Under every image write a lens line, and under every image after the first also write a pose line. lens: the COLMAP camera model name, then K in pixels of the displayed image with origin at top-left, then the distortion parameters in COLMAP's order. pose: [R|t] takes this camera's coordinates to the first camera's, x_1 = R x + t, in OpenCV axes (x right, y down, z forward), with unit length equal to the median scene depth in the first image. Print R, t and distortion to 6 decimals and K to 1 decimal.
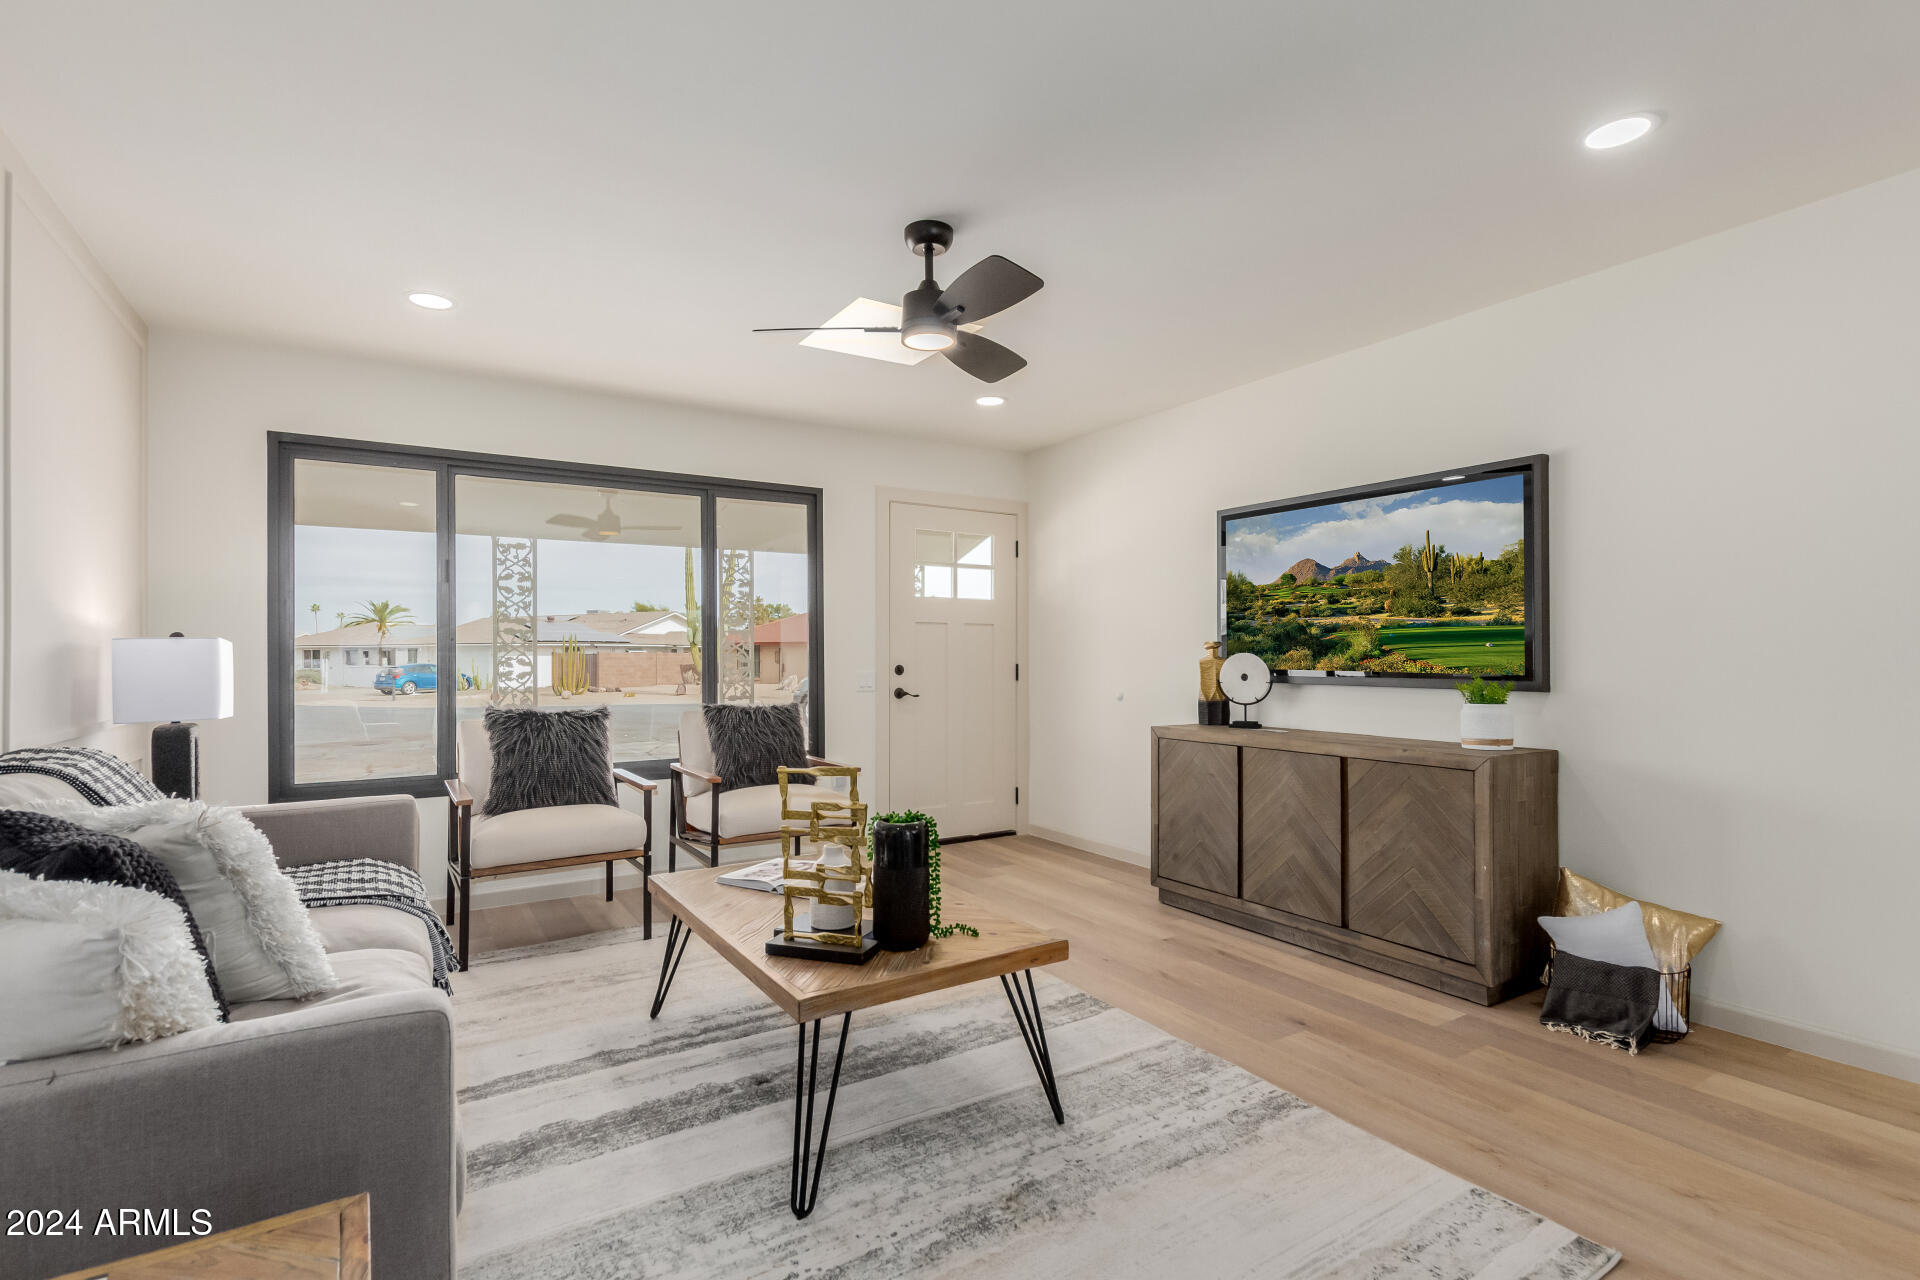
lens RADIAL K [[895.2, 0, 961.9], [0, 895.2, 655.3], [0, 0, 1]] dist [0.010427, -0.006746]
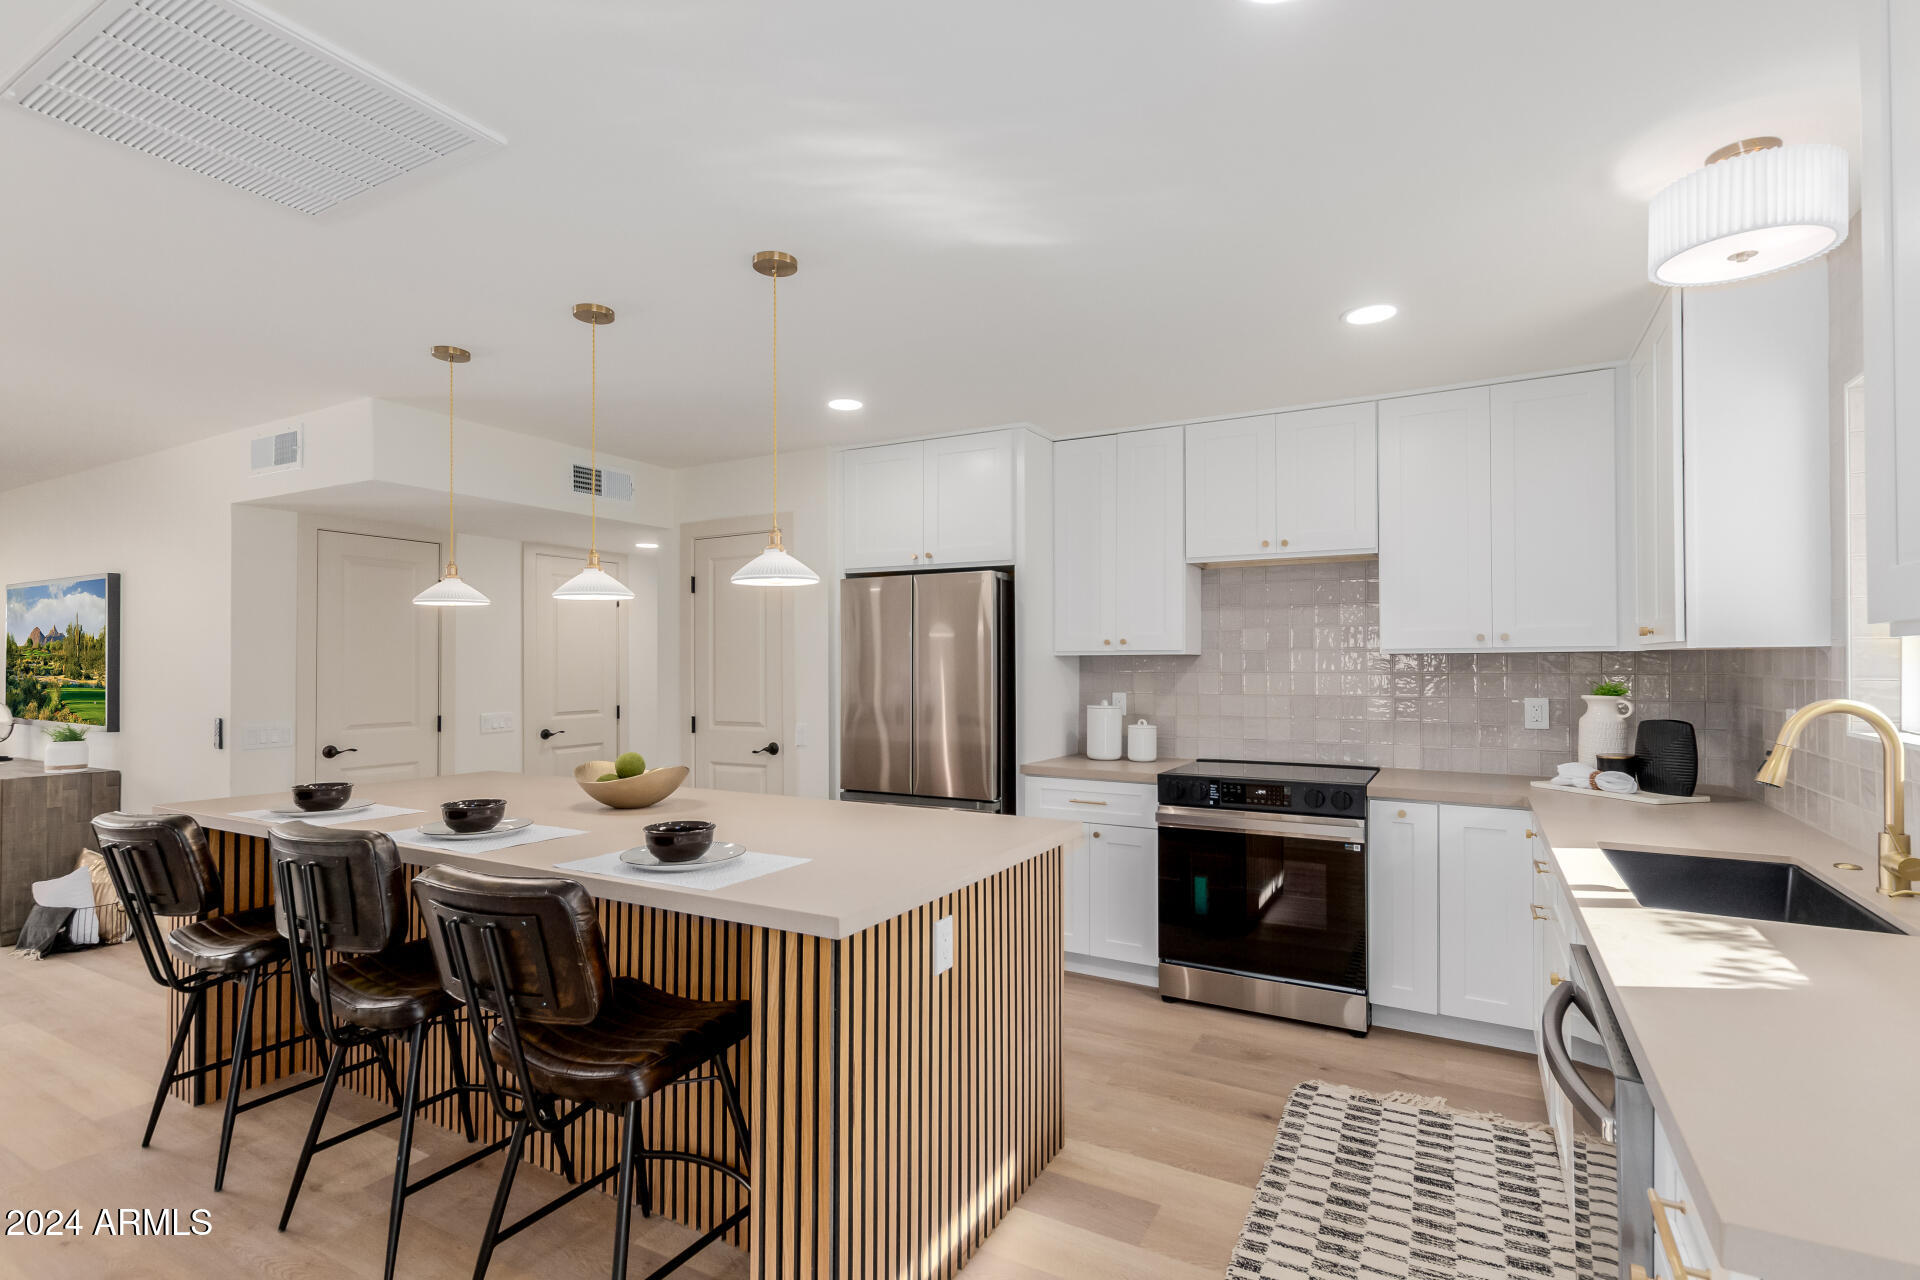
lens RADIAL K [[895.2, 0, 958.1], [0, 895.2, 655.0], [0, 0, 1]] dist [0.010427, -0.006746]
pose [[0.881755, 0.002415, 0.471702, 0.979971], [0.001832, 0.999962, -0.008544, -0.059544], [-0.471704, 0.008398, 0.881717, -0.822203]]
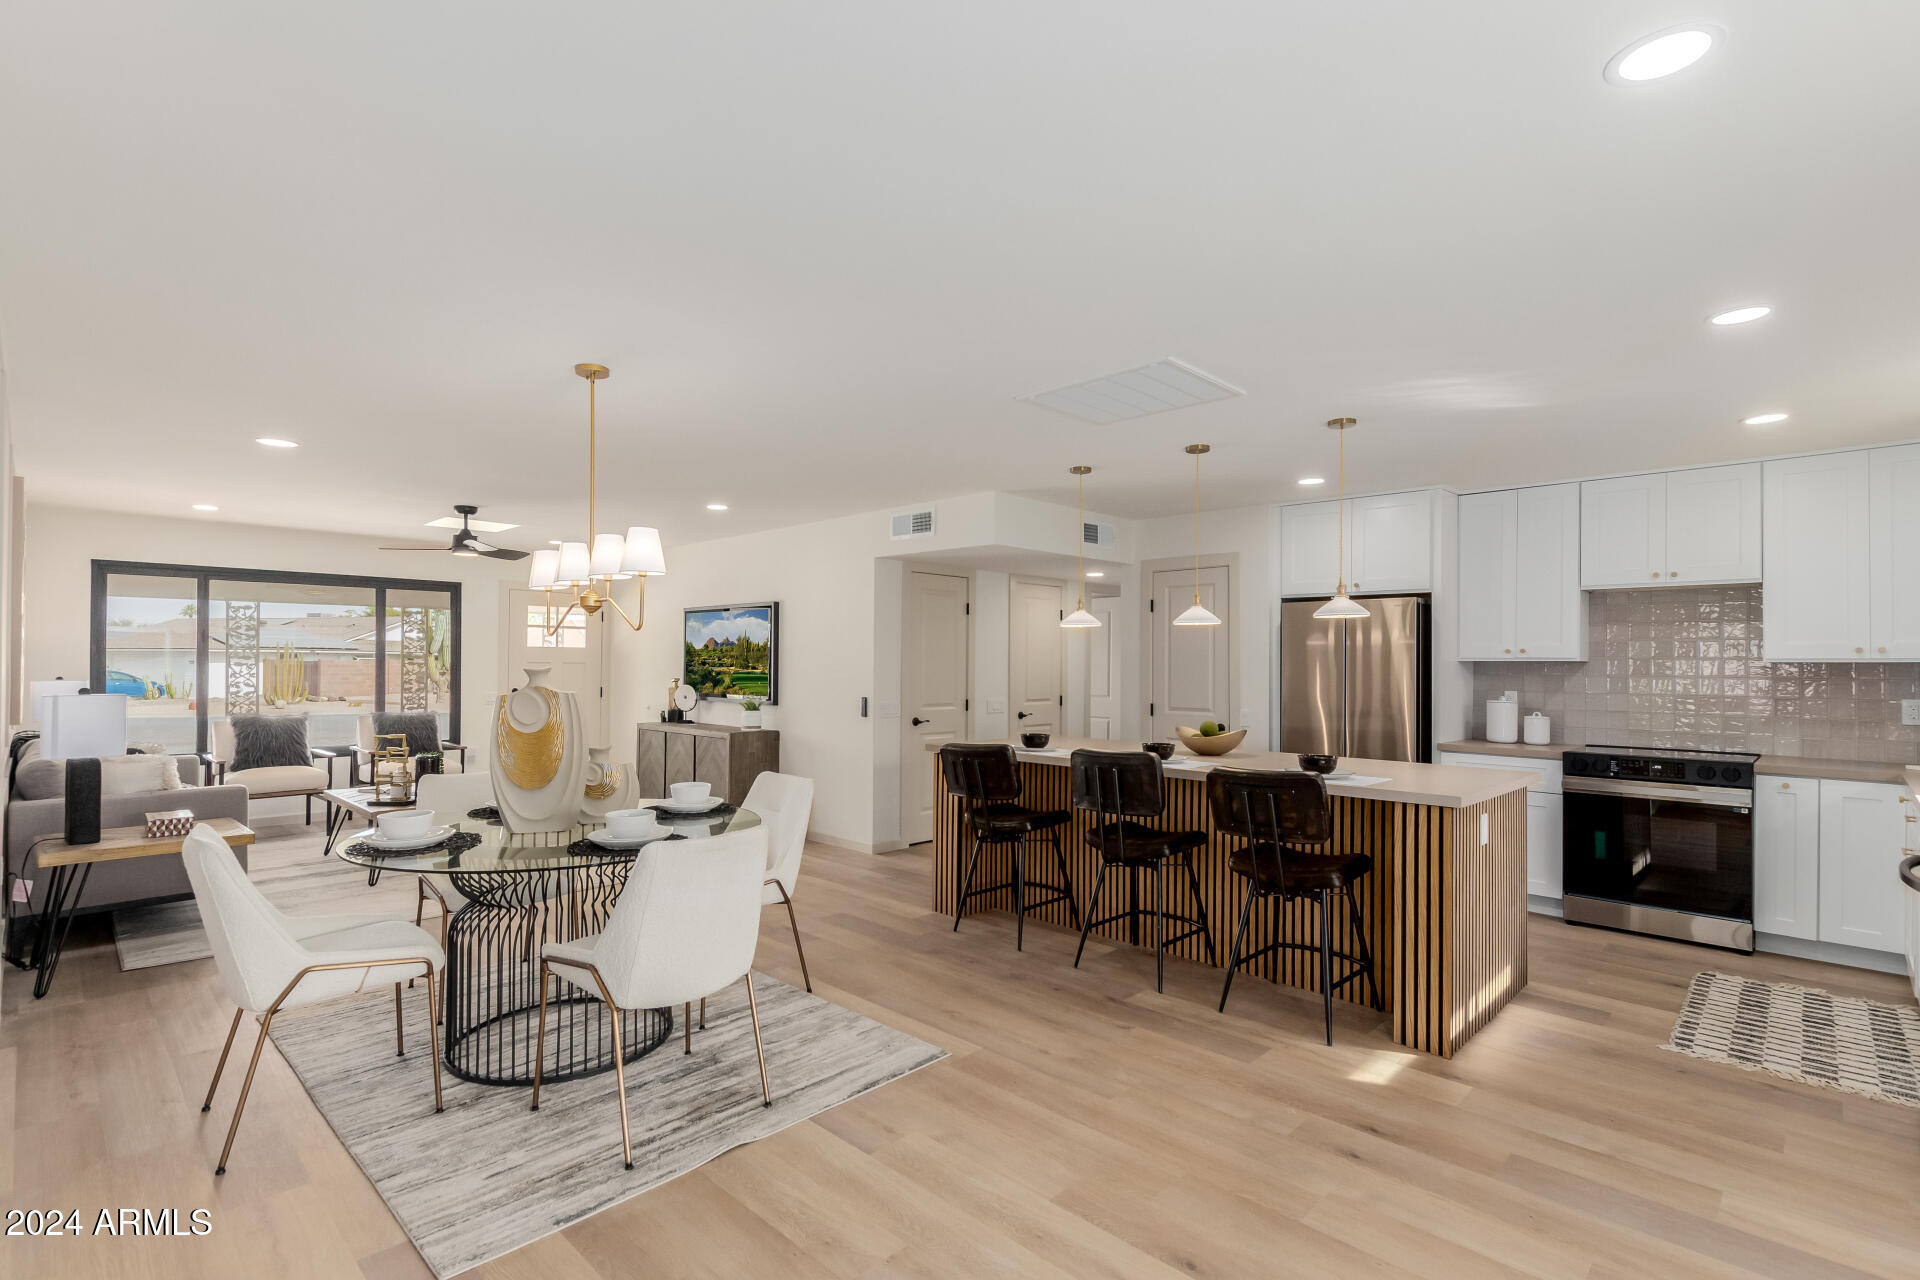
lens RADIAL K [[895.2, 0, 976.1], [0, 895.2, 653.1], [0, 0, 1]] dist [0.010427, -0.006746]
pose [[0.970581, 0.011649, 0.240491, 0.492469], [-0.009057, 0.999888, -0.011882, -0.056709], [-0.240603, 0.009355, 0.970579, -1.120222]]
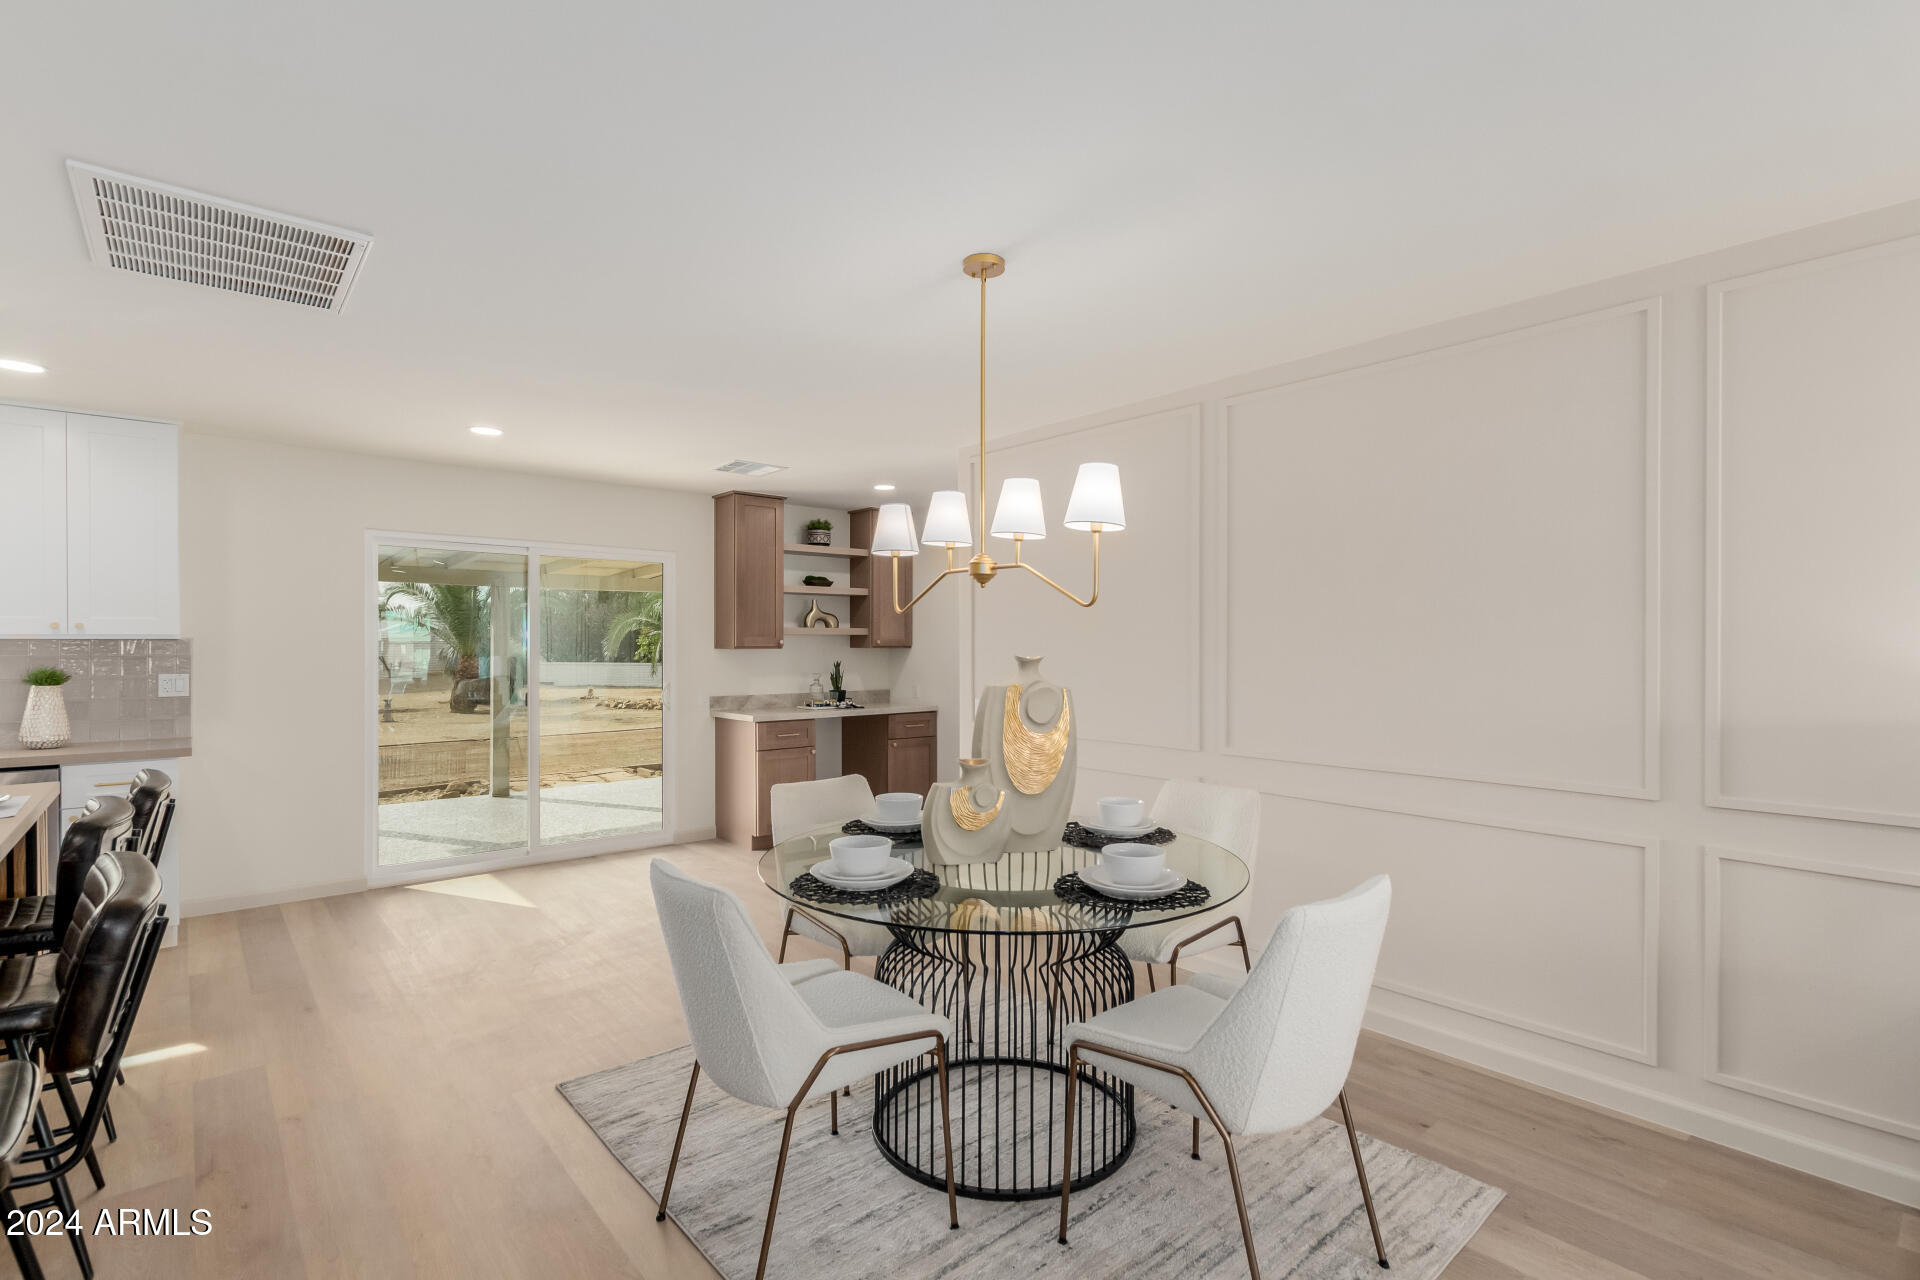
lens RADIAL K [[895.2, 0, 959.7], [0, 895.2, 643.4], [0, 0, 1]] dist [0.010427, -0.006746]
pose [[-0.990183, 0.004043, -0.139721, 0.446632], [0.004049, 0.999992, 0.000236, -0.057372], [0.139720, -0.000332, -0.990191, 0.464065]]
